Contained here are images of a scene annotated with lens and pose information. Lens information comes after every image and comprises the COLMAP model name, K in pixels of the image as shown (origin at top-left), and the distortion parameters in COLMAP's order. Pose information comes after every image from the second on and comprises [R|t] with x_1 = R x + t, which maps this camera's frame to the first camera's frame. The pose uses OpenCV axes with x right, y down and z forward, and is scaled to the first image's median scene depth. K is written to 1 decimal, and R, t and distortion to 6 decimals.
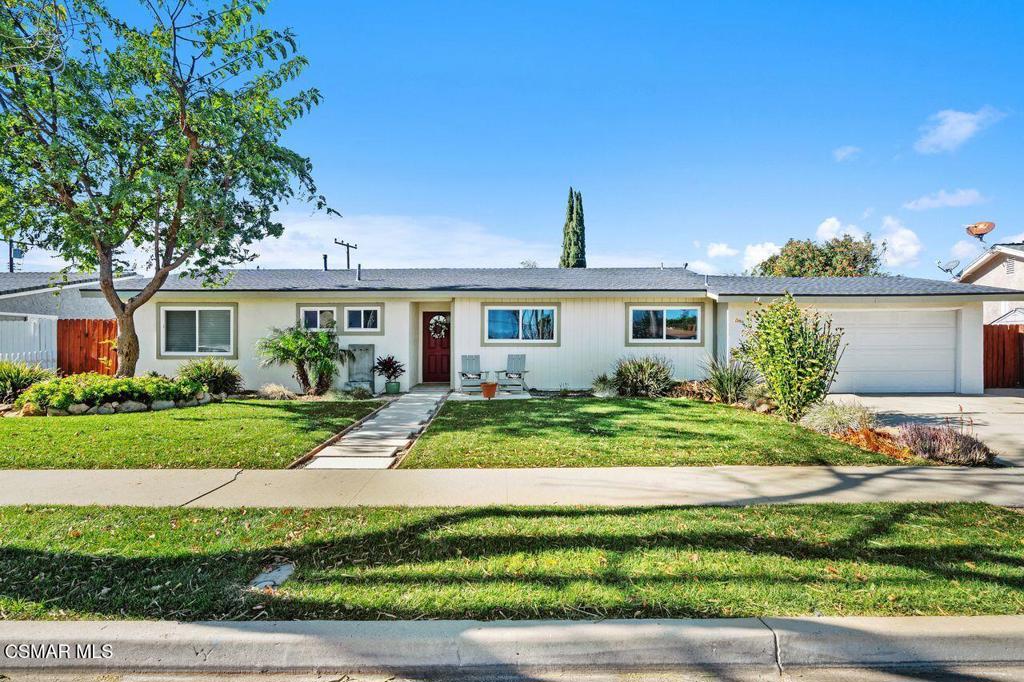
lens RADIAL K [[465.4, 0, 533.4], [0, 465.4, 345.1], [0, 0, 1]] dist [-0.007868, 0.001312]
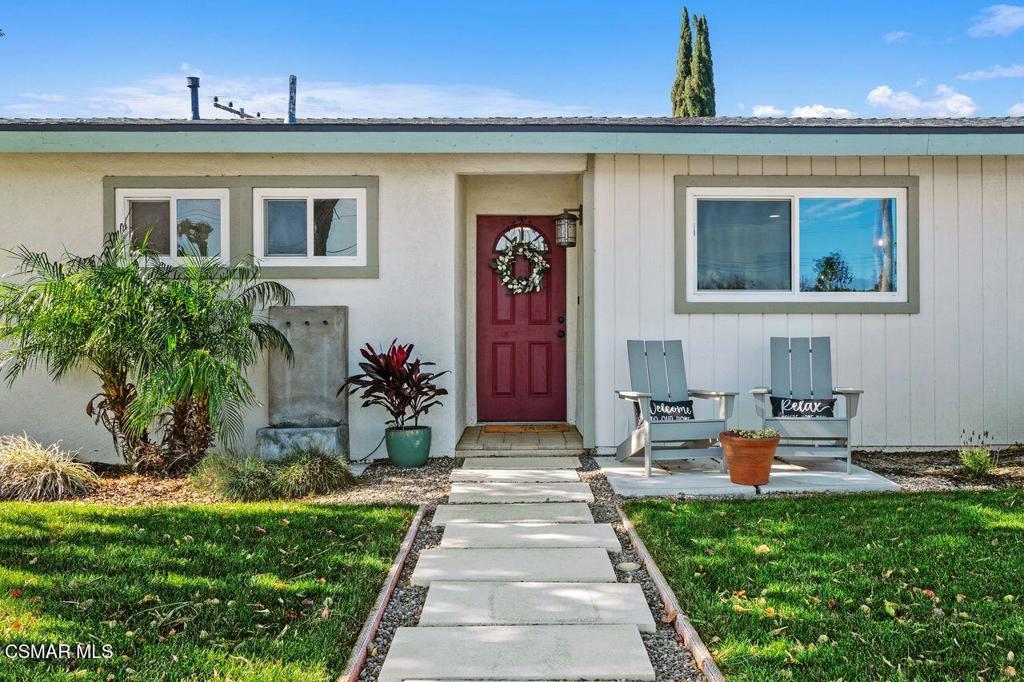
lens RADIAL K [[843.3, 0, 538.2], [0, 843.3, 337.1], [0, 0, 1]] dist [0.004218, 0.001289]
pose [[0.999357, -0.003217, -0.035723, -0.193230], [0.003405, 0.999981, 0.005204, 0.016470], [0.035706, -0.005322, 0.999348, 0.432170]]
